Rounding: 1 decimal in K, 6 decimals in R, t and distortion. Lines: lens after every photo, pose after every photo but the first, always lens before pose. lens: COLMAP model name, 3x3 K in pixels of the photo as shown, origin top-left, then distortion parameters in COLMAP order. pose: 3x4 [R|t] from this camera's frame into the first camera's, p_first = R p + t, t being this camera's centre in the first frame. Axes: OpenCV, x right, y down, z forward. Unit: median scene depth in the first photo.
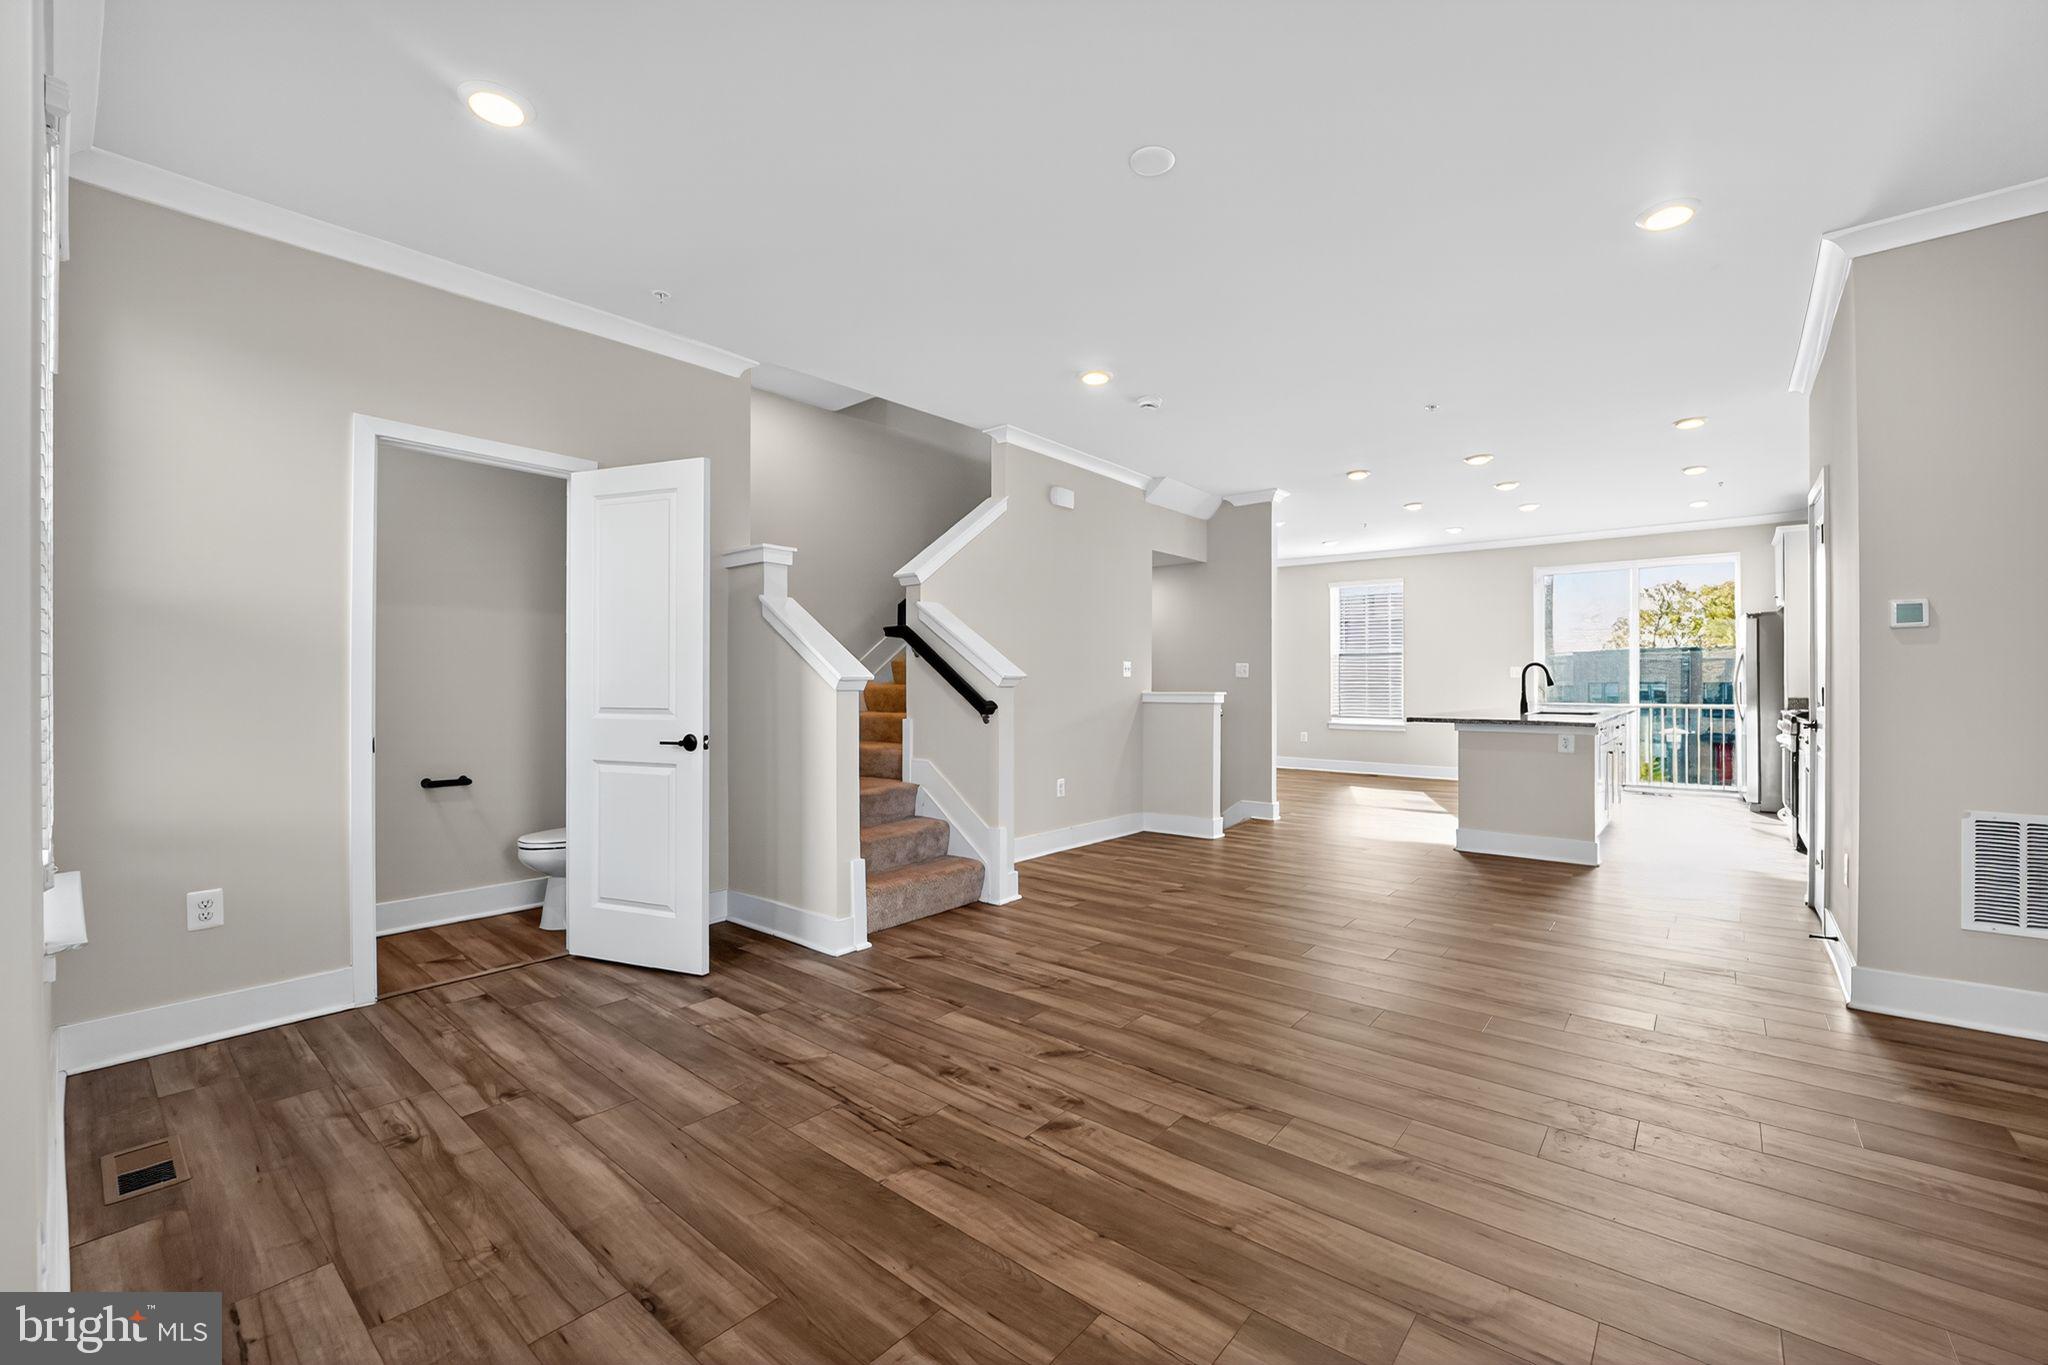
lens RADIAL K [[848.7, 0, 1032.7], [0, 848.7, 685.2], [0, 0, 1]] dist [-0.023523, -0.000056]
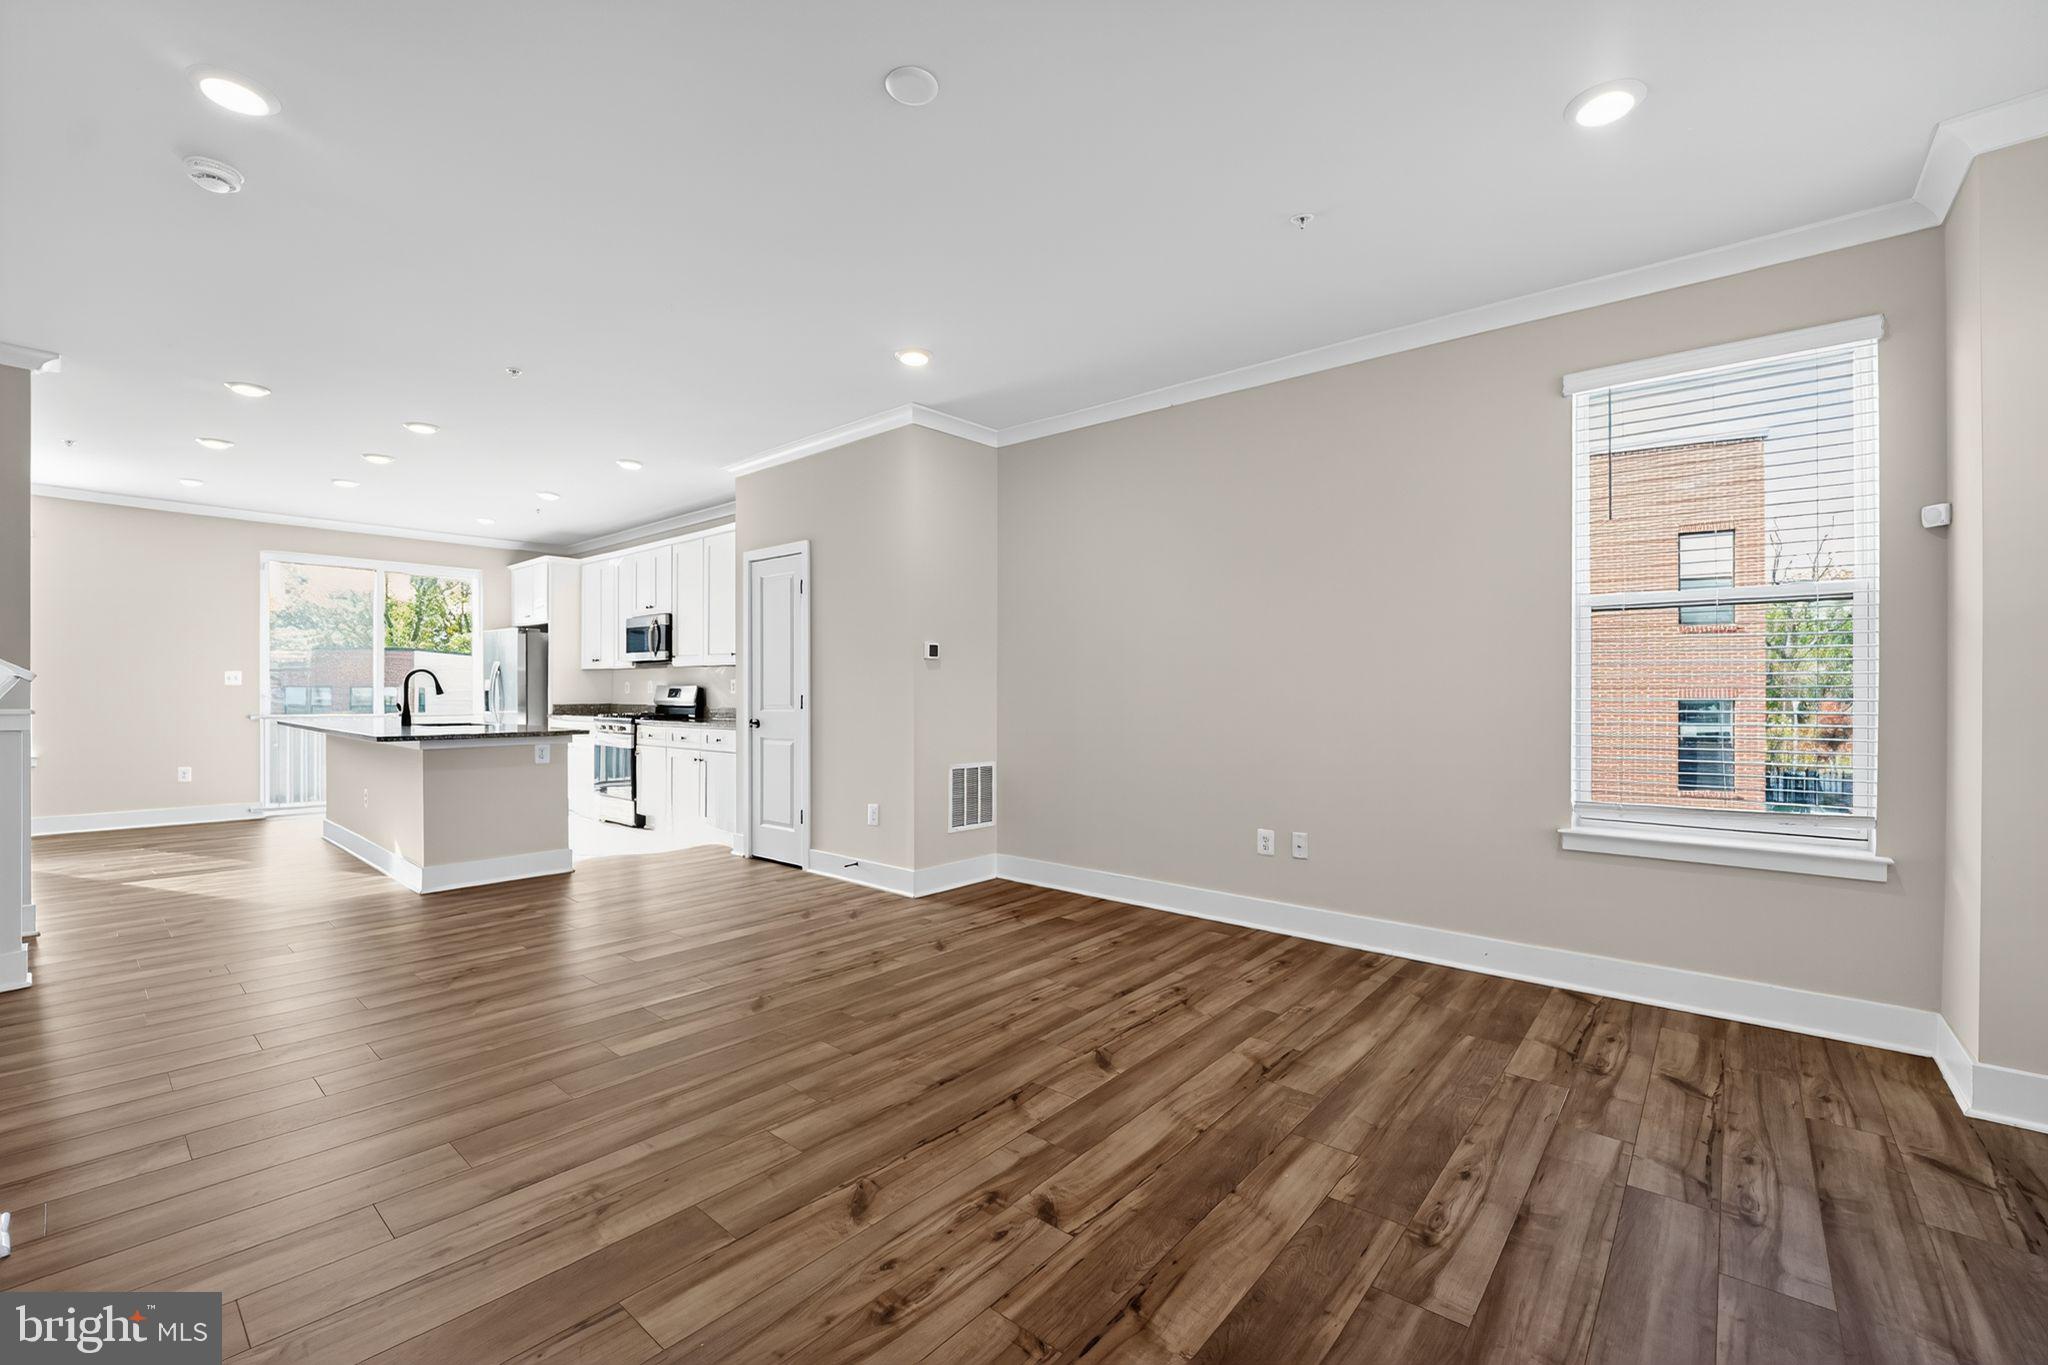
lens RADIAL K [[848.7, 0, 1032.7], [0, 848.7, 685.2], [0, 0, 1]] dist [-0.023523, -0.000056]
pose [[-0.001584, 0.005492, 0.999984, -0.676338], [0.003328, 0.999979, -0.005487, -0.007548], [-0.999993, 0.003319, -0.001602, 0.825388]]
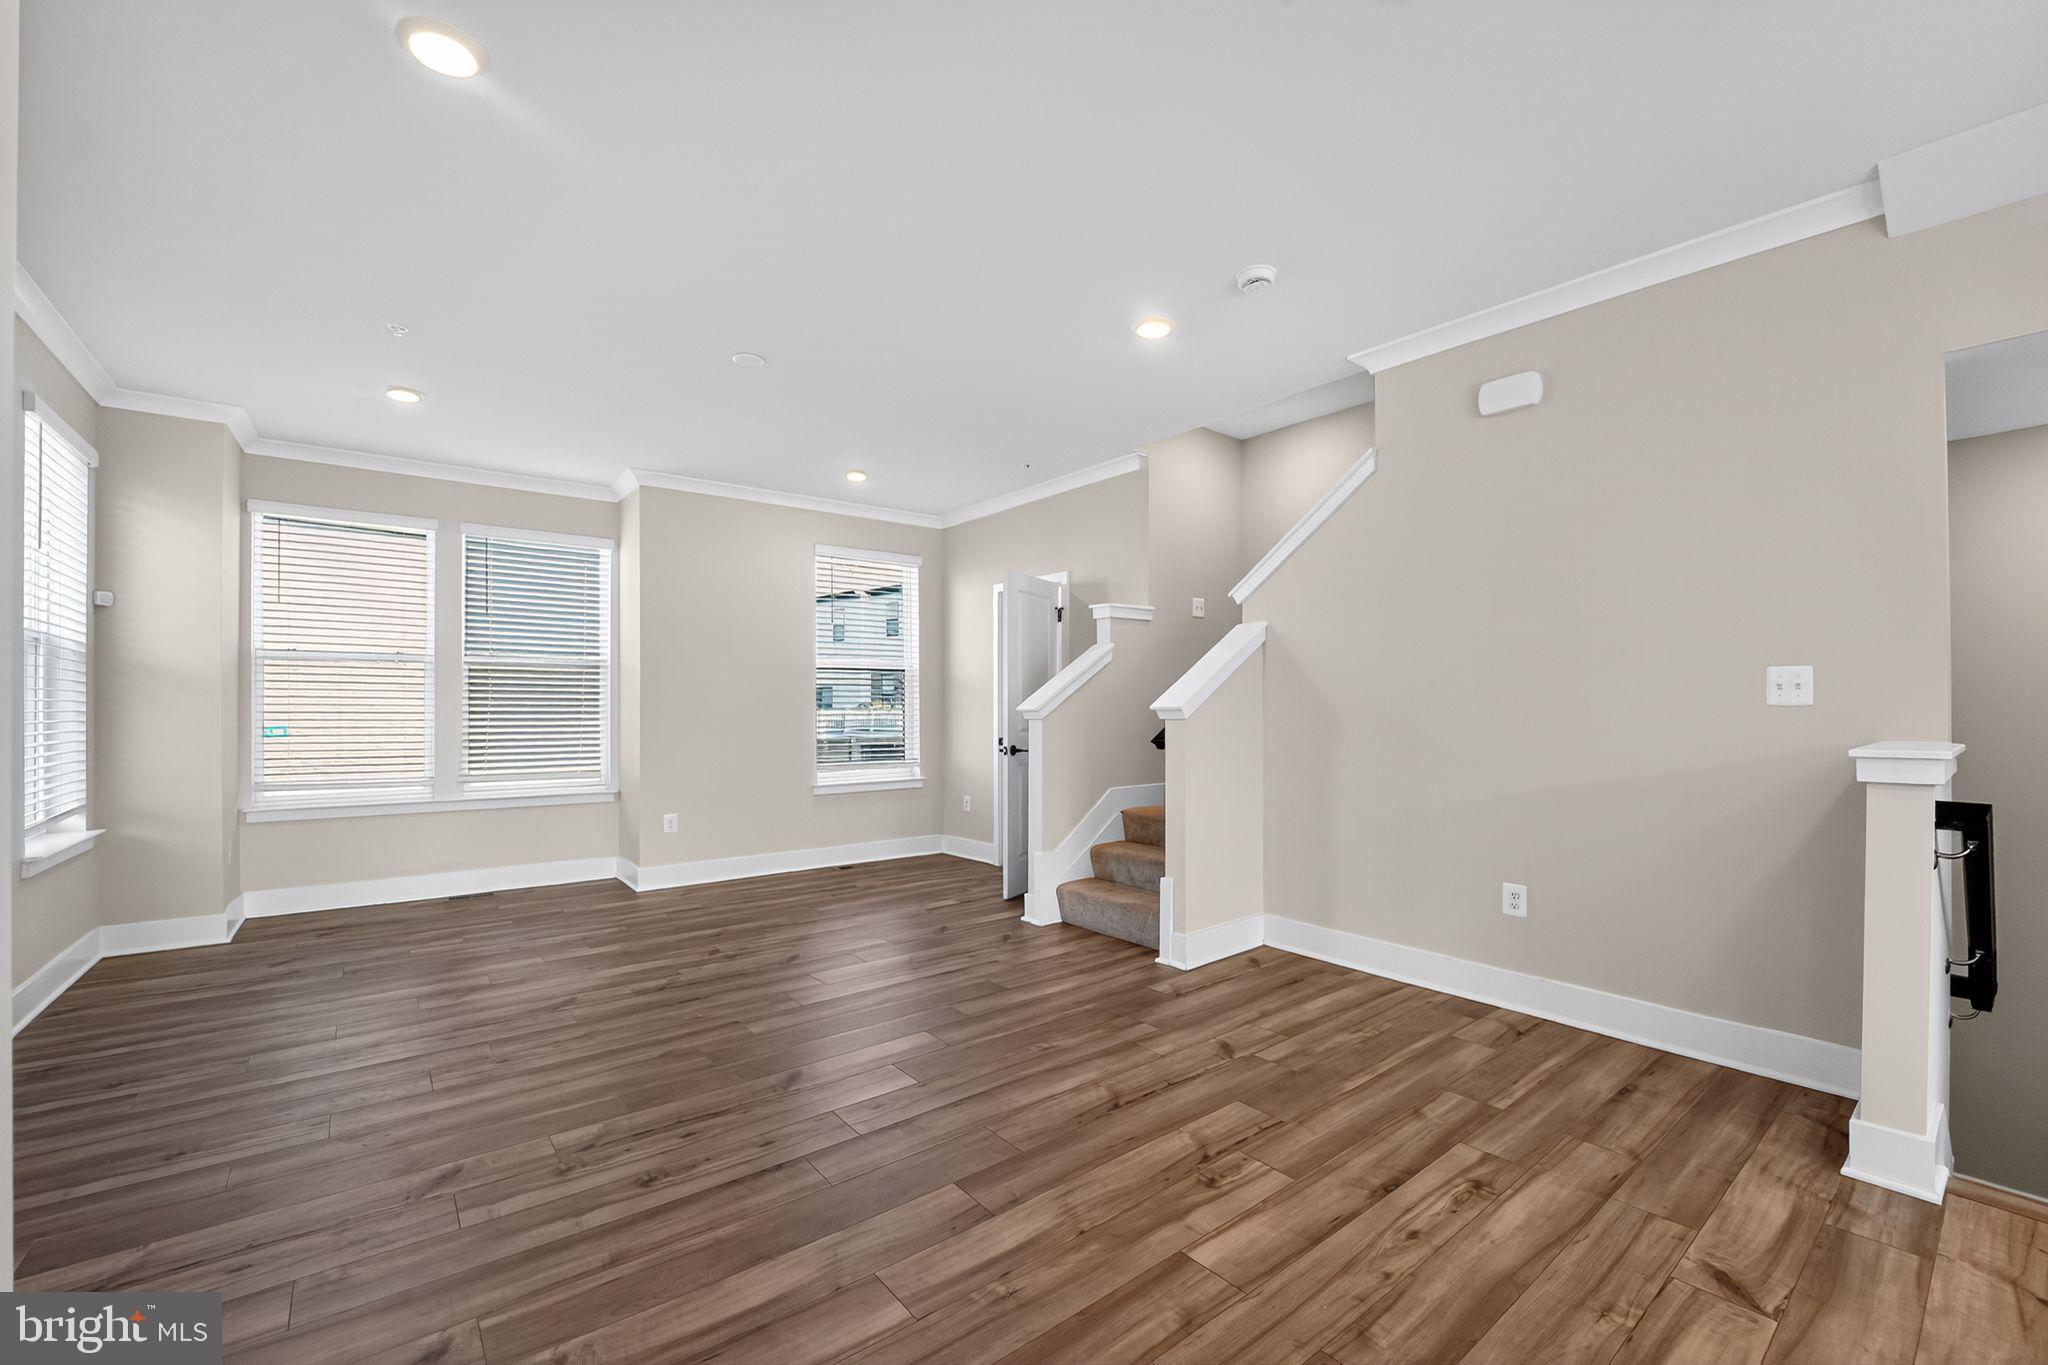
lens RADIAL K [[819.3, 0, 1018.9], [0, 819.3, 705.7], [0, 0, 1]] dist [-0.042610, -0.000116]
pose [[-0.205823, 0.000039, -0.978589, 1.333275], [-0.003844, 0.999992, 0.000848, -0.019206], [0.978582, 0.003937, -0.205821, 1.644770]]
